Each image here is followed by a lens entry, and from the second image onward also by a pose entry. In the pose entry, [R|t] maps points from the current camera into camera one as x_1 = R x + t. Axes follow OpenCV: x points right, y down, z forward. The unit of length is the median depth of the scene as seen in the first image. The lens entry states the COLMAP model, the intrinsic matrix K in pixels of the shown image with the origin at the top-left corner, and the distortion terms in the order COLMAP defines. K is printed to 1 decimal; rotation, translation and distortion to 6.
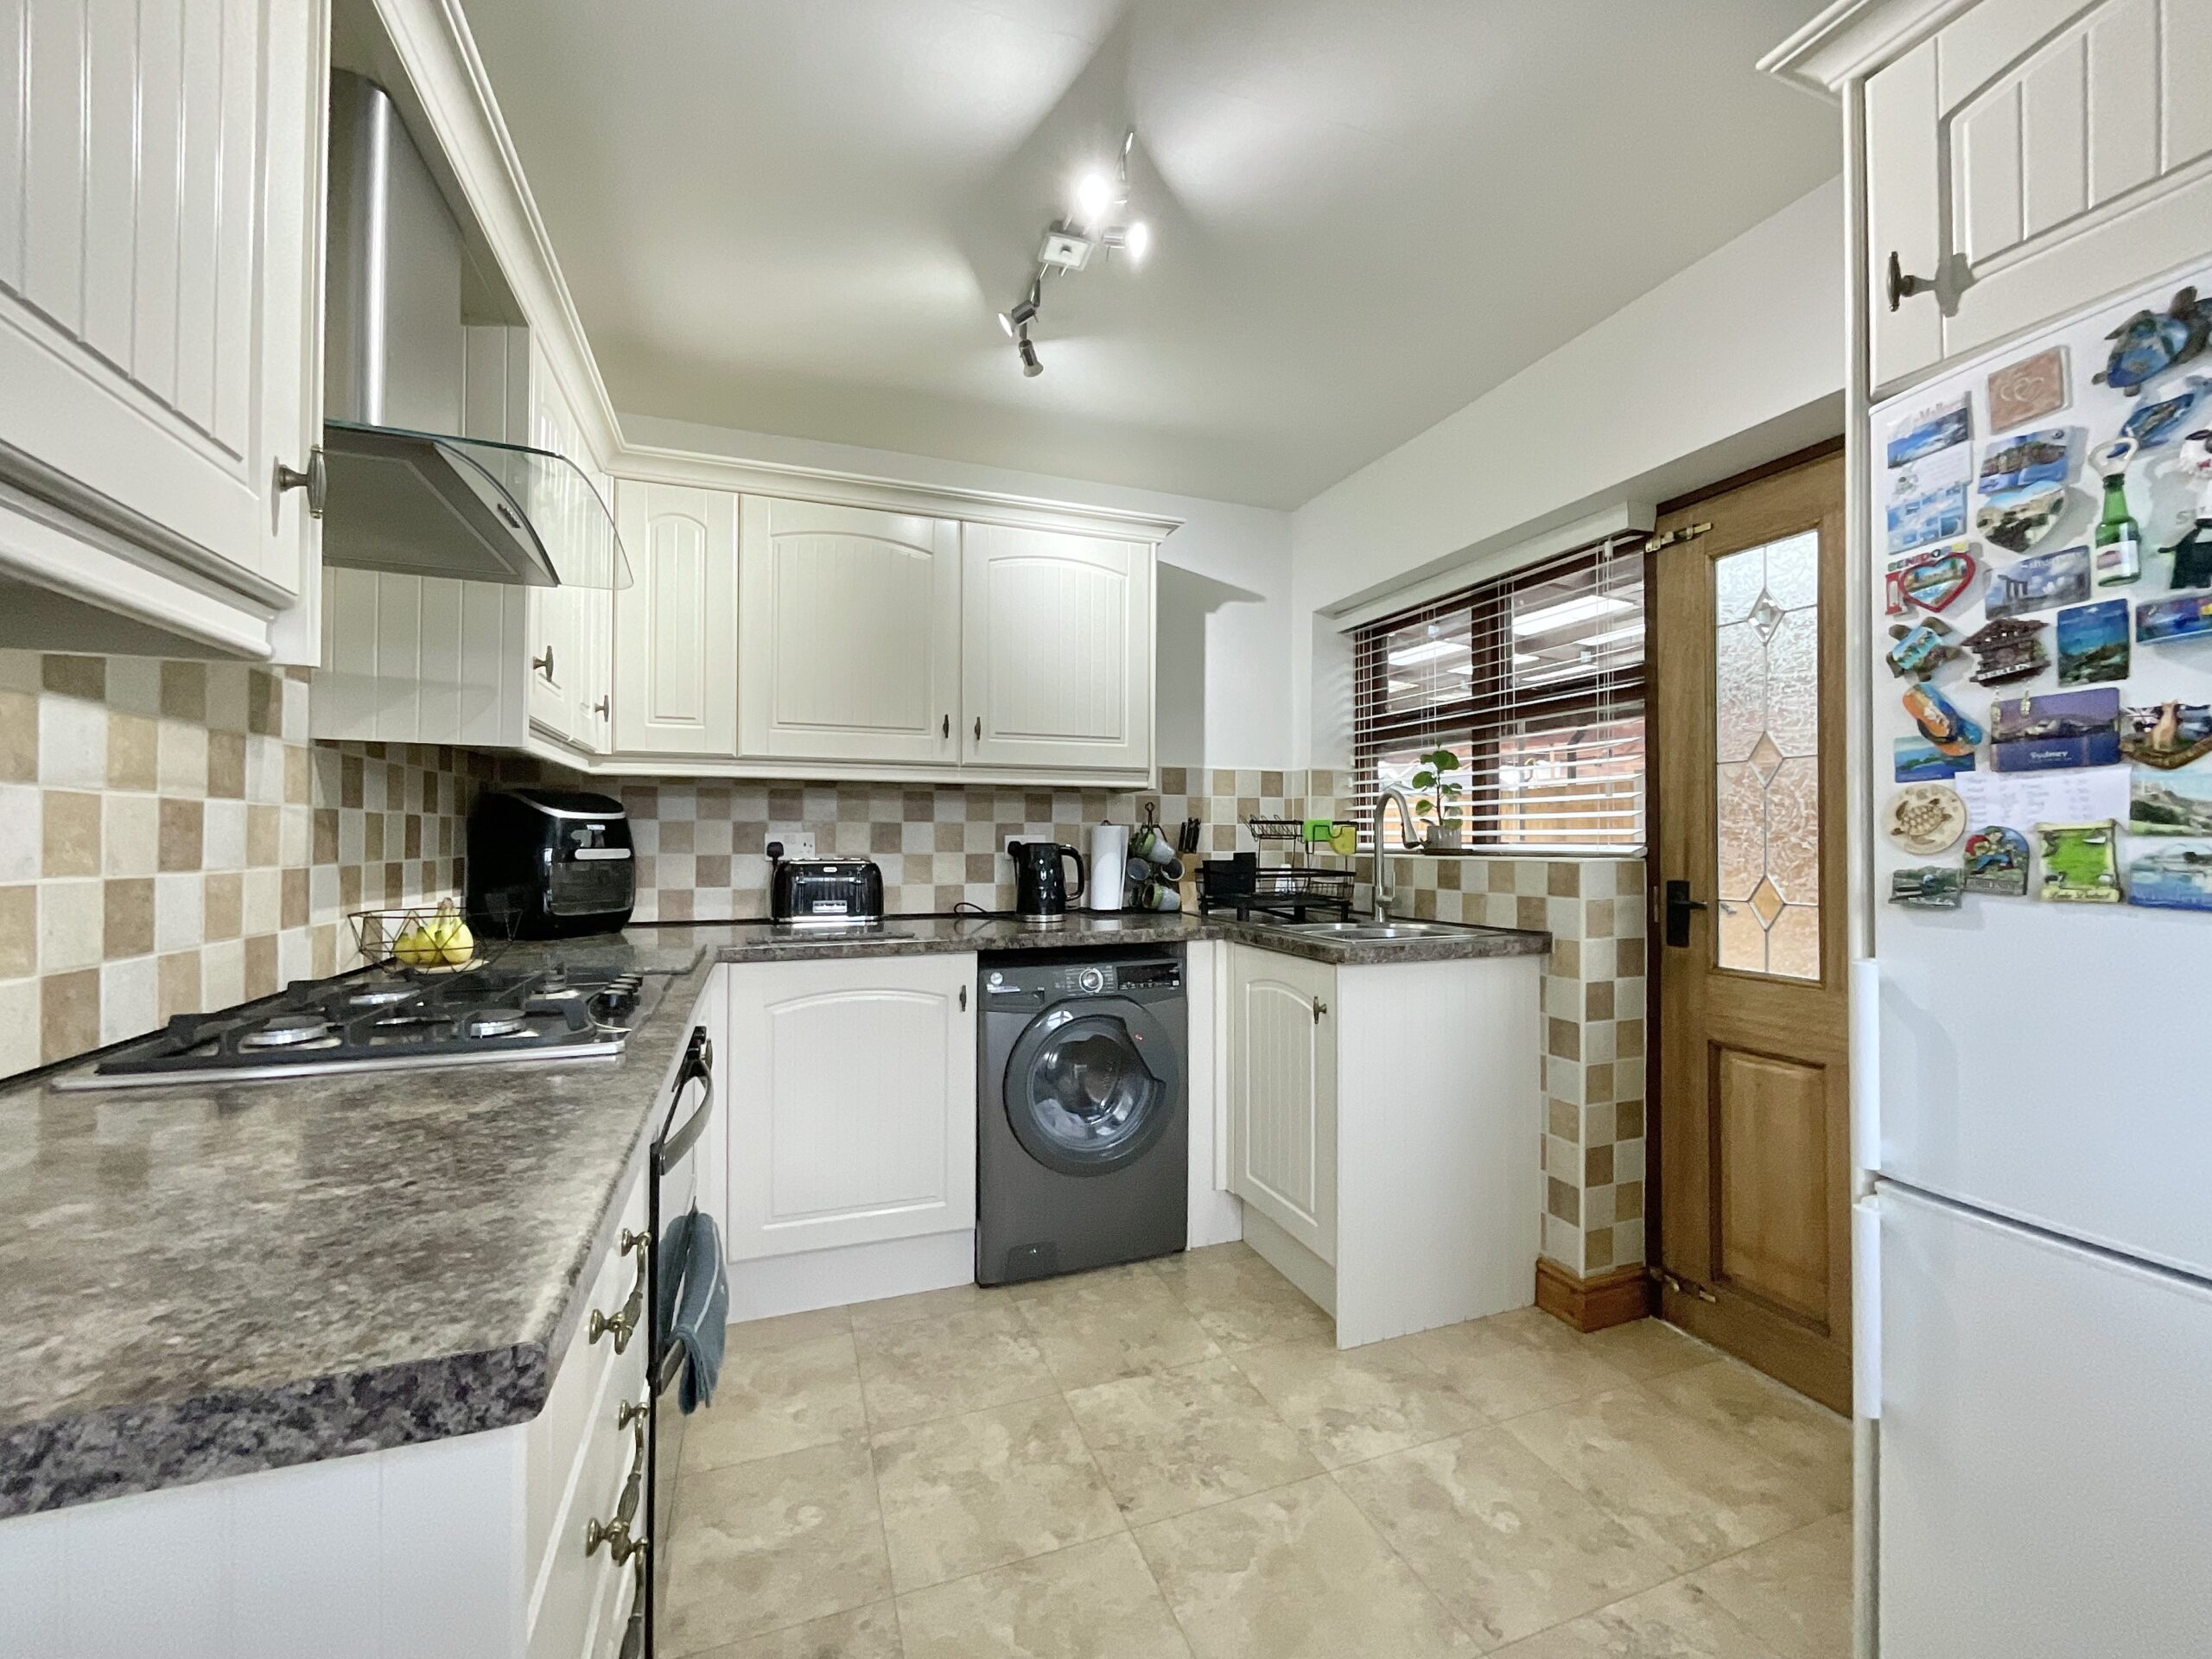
lens RADIAL K [[914.1, 0, 1095.2], [0, 914.1, 827.4], [0, 0, 1]] dist [0.000639, 0.000272]
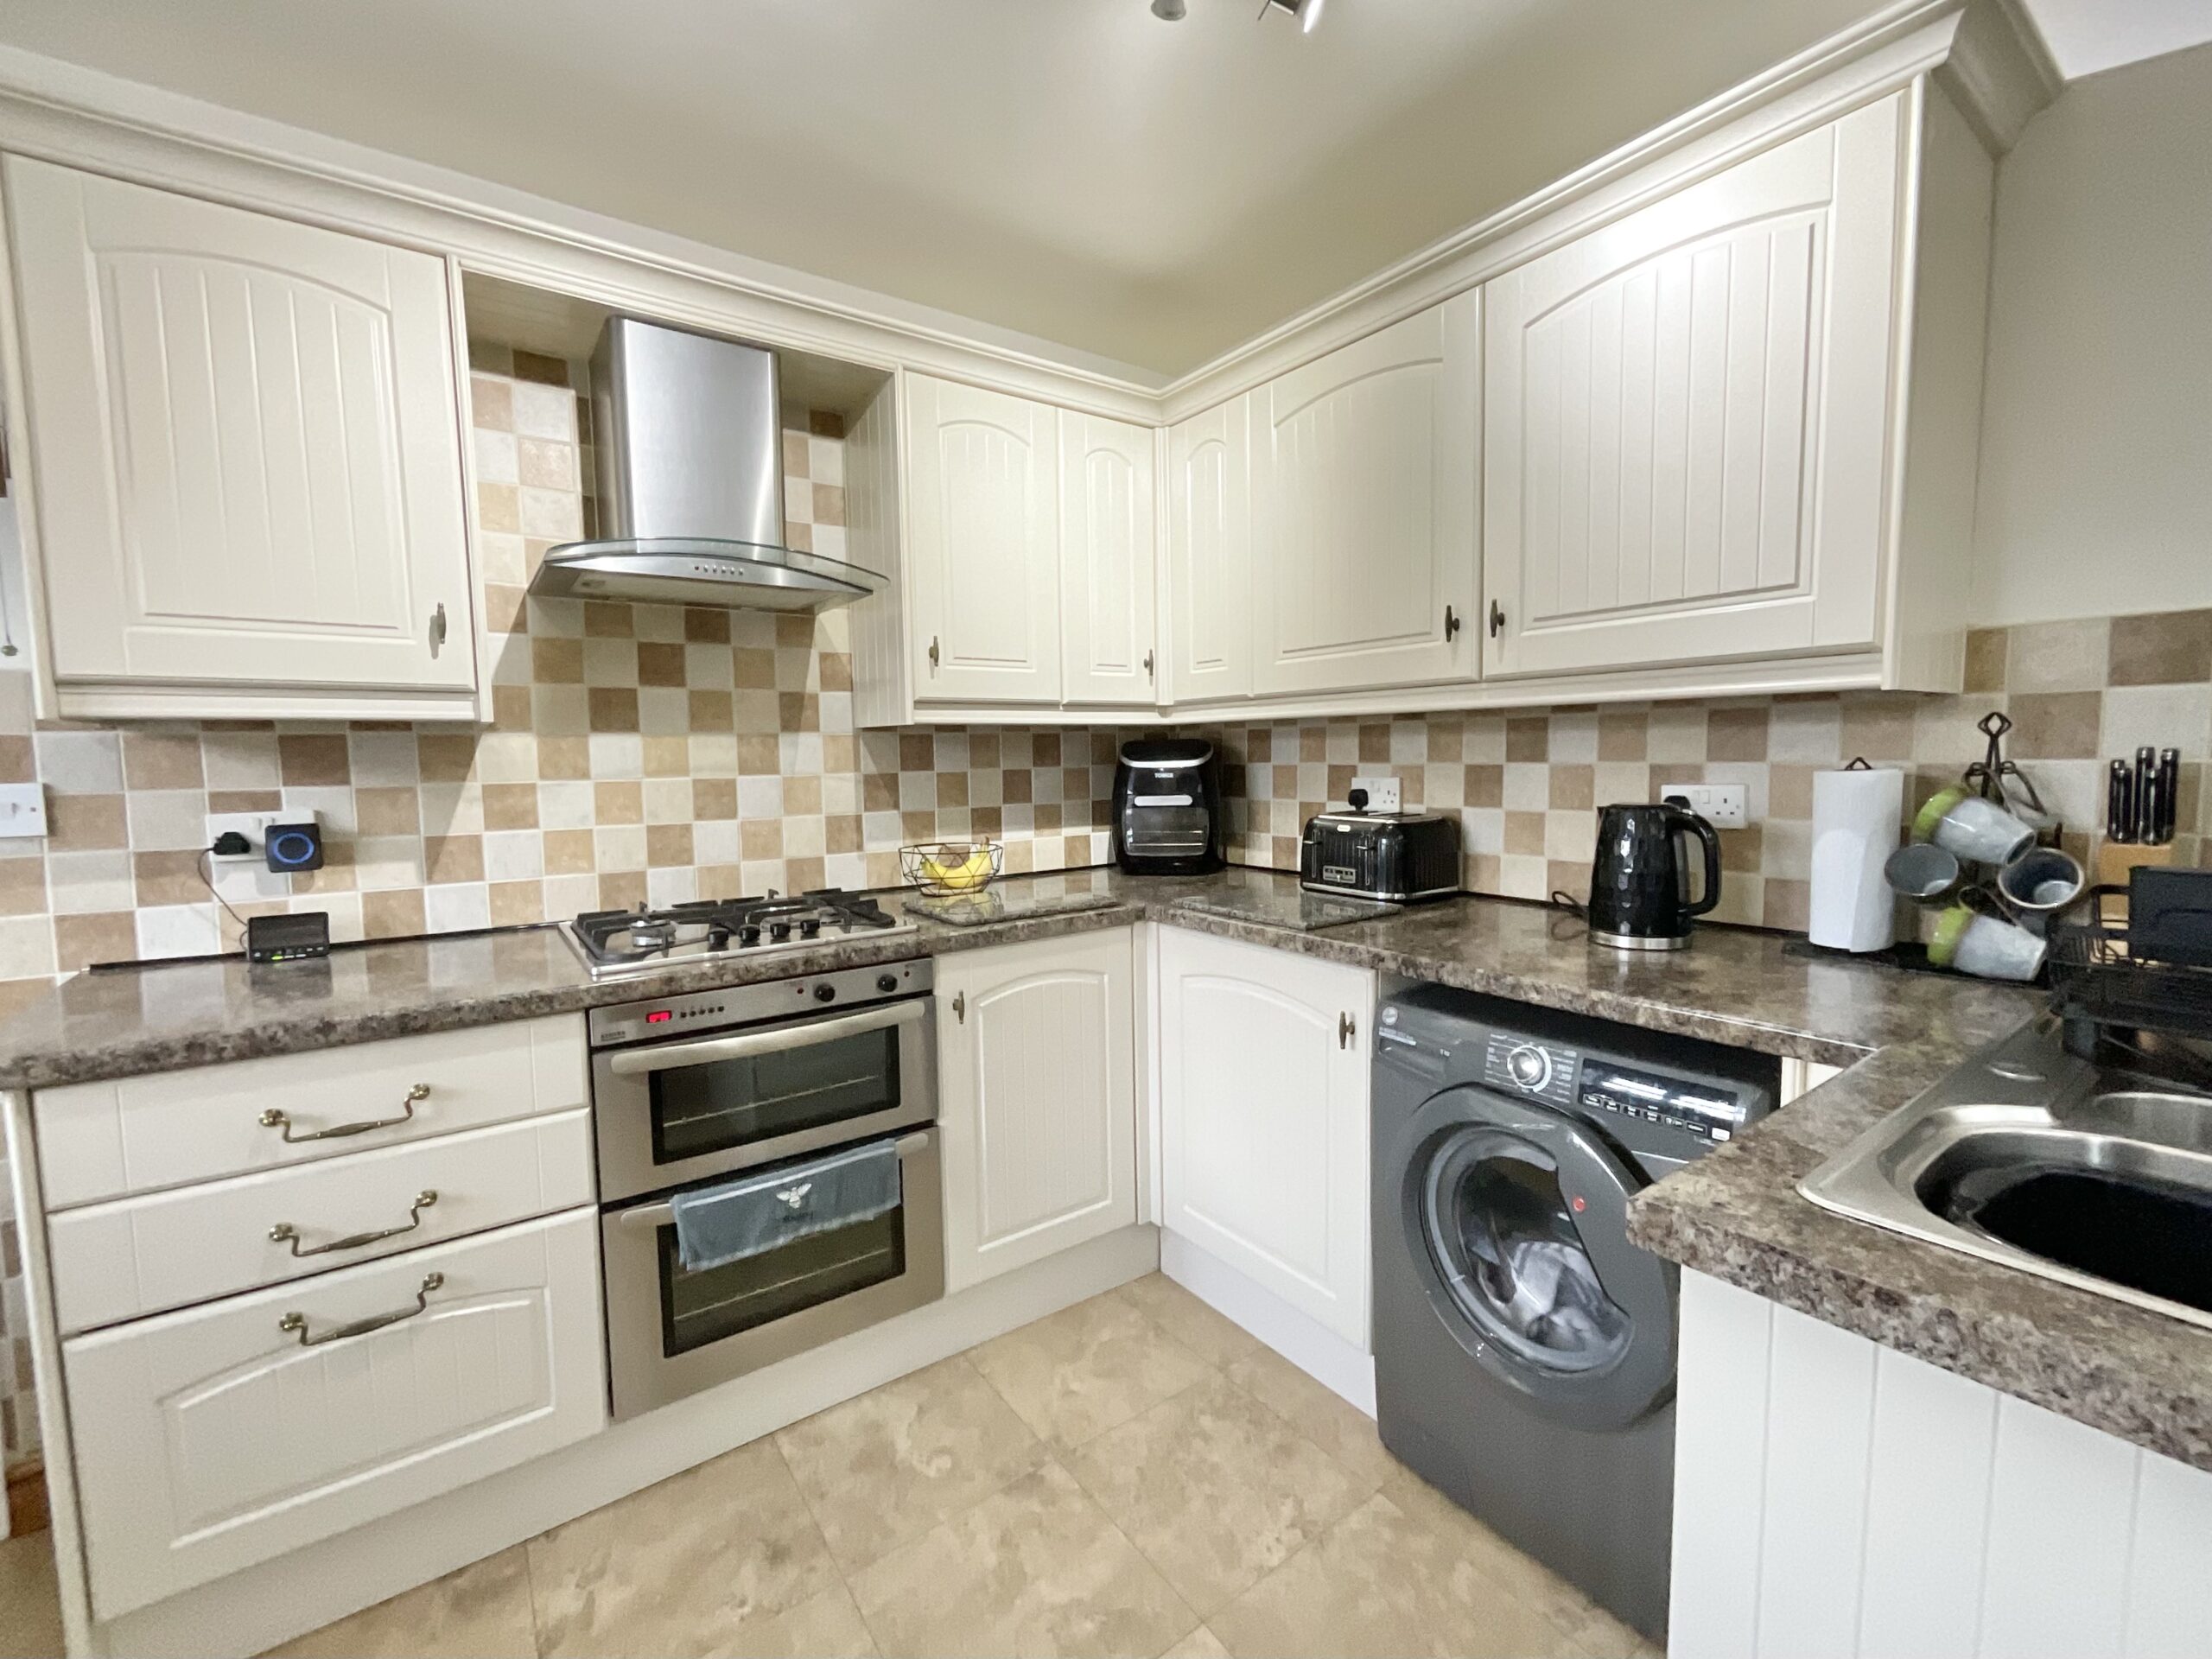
lens RADIAL K [[914.1, 0, 1095.2], [0, 914.1, 827.4], [0, 0, 1]] dist [0.000639, 0.000272]
pose [[0.265692, 0.070577, -0.961471, 0.453994], [0.032370, 0.996101, 0.082064, -0.029419], [0.963514, -0.052926, 0.262371, 0.628717]]
